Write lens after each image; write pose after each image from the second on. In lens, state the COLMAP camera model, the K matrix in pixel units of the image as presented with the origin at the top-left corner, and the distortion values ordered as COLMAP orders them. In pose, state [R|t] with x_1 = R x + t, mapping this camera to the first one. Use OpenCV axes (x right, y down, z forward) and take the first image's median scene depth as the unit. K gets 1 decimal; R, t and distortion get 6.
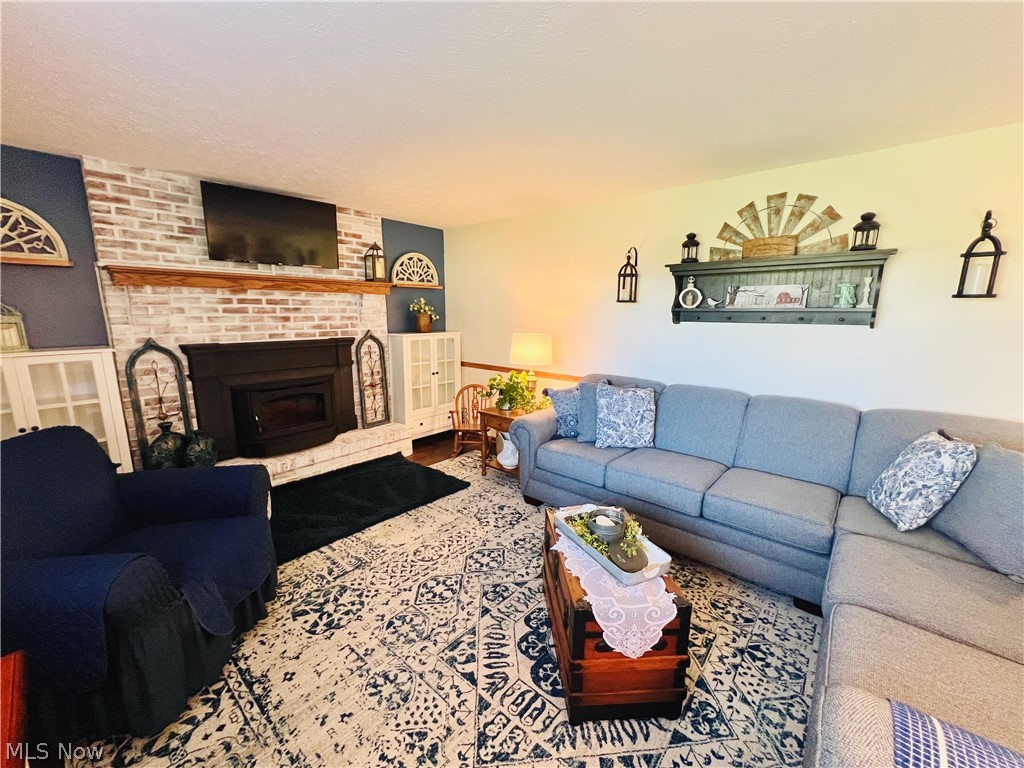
lens RADIAL K [[407.8, 0, 505.1], [0, 407.8, 379.5], [0, 0, 1]] dist [0.002975, -0.000480]
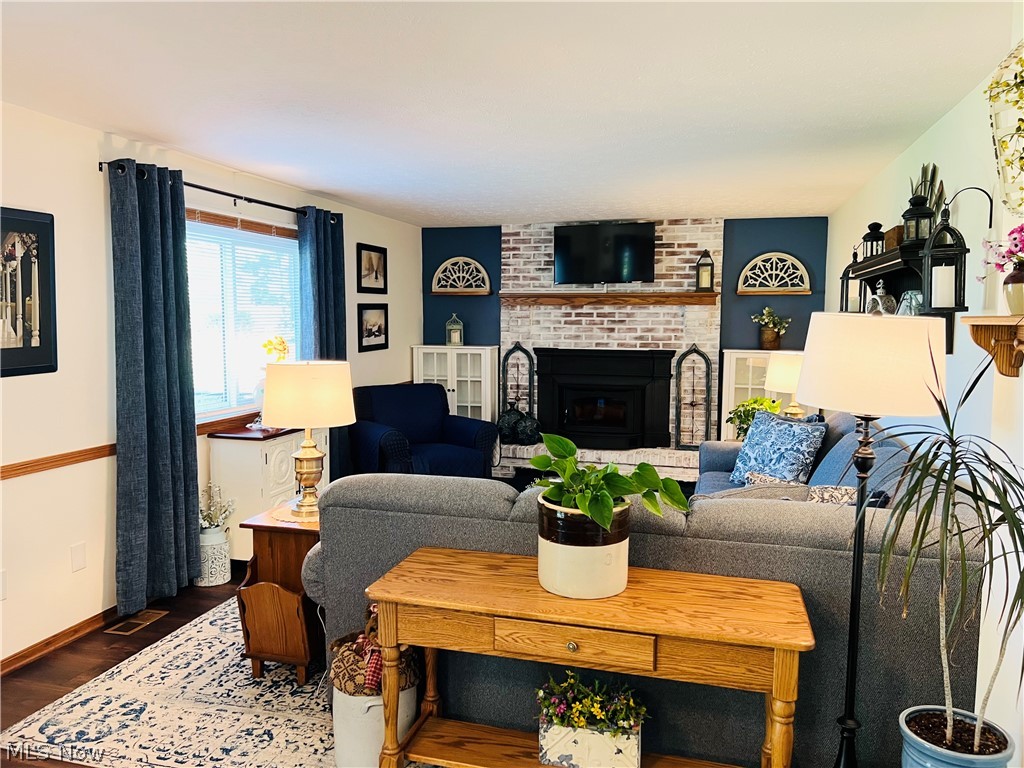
lens RADIAL K [[770.1, 0, 503.4], [0, 770.1, 384.6], [0, 0, 1]] dist [0.015803, -0.015110]
pose [[0.424153, 0.078785, -0.902157, 1.531109], [-0.152169, 0.988244, 0.014759, 0.013979], [0.892714, 0.131020, 0.431155, -0.174044]]
